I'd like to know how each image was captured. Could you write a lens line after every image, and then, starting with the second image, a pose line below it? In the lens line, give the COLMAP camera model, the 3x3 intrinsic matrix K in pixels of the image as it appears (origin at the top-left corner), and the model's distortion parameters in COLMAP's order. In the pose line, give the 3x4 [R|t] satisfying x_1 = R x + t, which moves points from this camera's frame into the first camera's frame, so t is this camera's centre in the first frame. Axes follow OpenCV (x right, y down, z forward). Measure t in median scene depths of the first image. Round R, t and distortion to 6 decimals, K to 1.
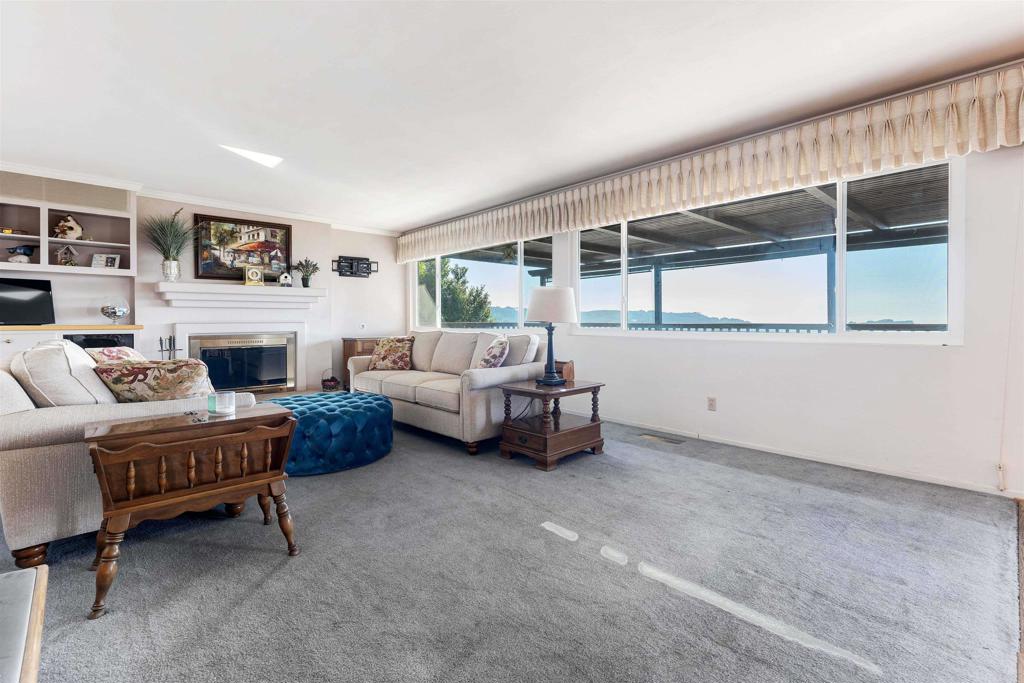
lens RADIAL K [[466.8, 0, 514.0], [0, 466.8, 317.7], [0, 0, 1]] dist [0.000324, 0.000297]
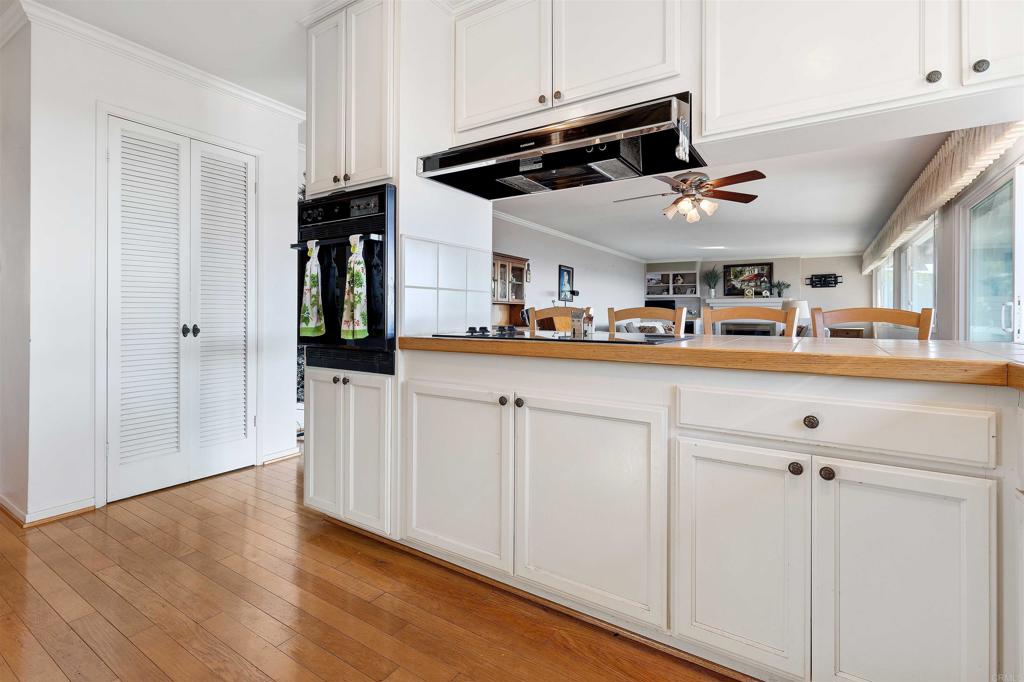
lens RADIAL K [[466.8, 0, 514.0], [0, 466.8, 317.2], [0, 0, 1]] dist [0.000324, 0.000297]
pose [[0.241344, 0.006667, -0.970417, 1.090775], [0.001191, 0.999974, 0.007167, -0.004249], [0.970439, -0.002885, 0.241330, -0.412490]]
